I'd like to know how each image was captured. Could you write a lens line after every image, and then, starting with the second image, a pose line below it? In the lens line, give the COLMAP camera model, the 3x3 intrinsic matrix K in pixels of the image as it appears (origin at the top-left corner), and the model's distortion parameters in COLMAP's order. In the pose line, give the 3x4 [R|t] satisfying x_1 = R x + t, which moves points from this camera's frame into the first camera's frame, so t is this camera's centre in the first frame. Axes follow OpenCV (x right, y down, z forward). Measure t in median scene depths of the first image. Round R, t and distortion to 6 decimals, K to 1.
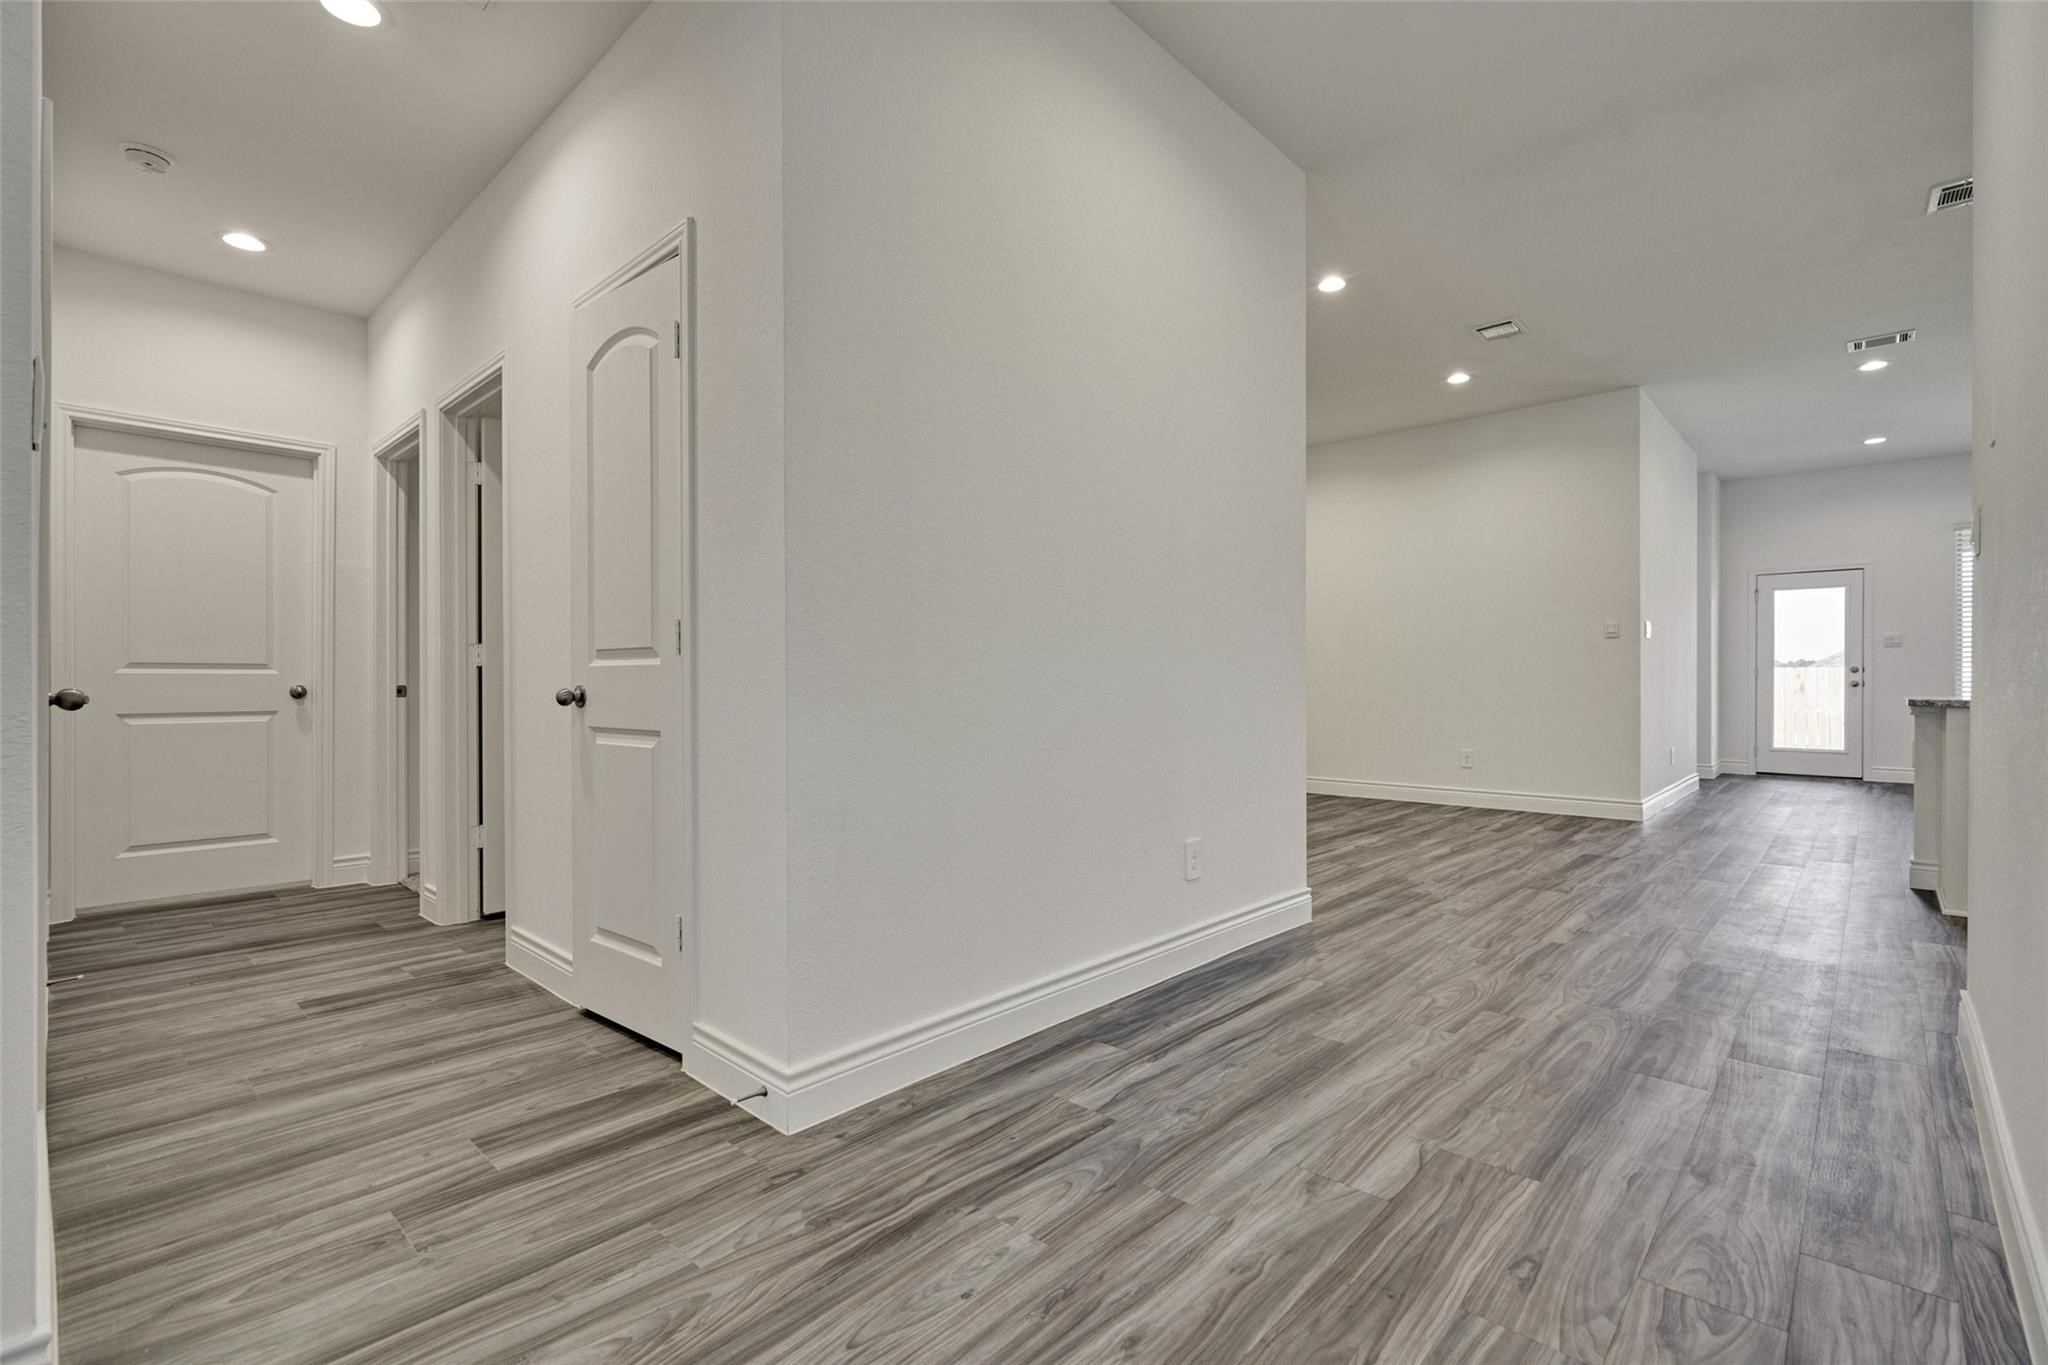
lens RADIAL K [[959.6, 0, 1027.0], [0, 959.6, 674.0], [0, 0, 1]] dist [-0.006191, -0.000511]
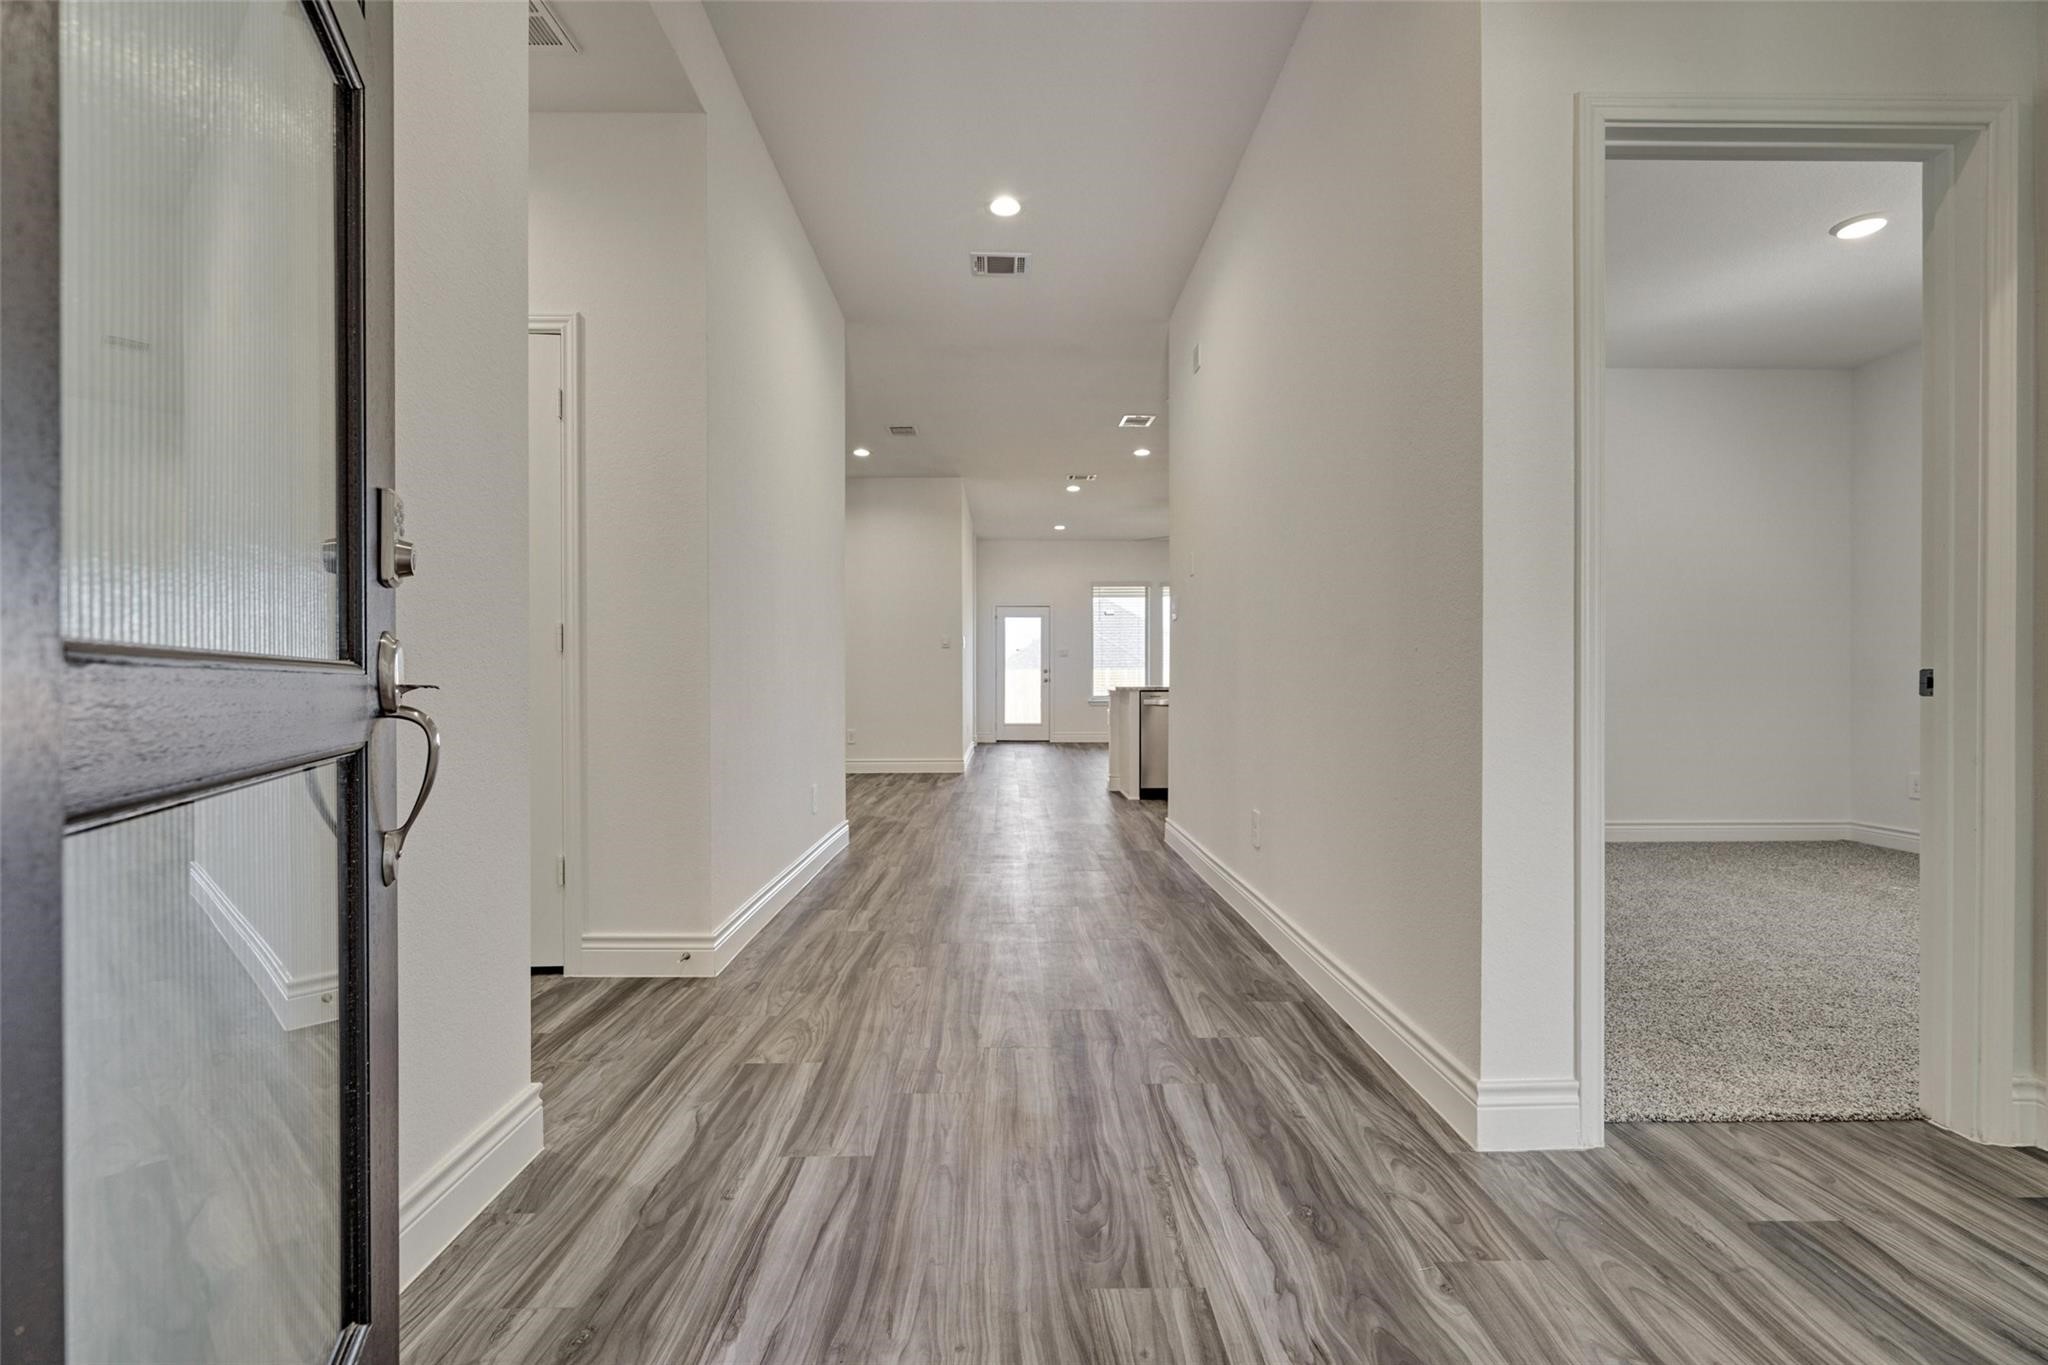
lens RADIAL K [[941.0, 0, 1015.2], [0, 941.0, 683.2], [0, 0, 1]] dist [-0.000305, -0.000232]
pose [[0.736262, -0.006340, 0.676667, -0.854956], [-0.001188, 0.999942, 0.010661, -0.005412], [-0.676695, -0.008653, 0.736212, -0.404486]]
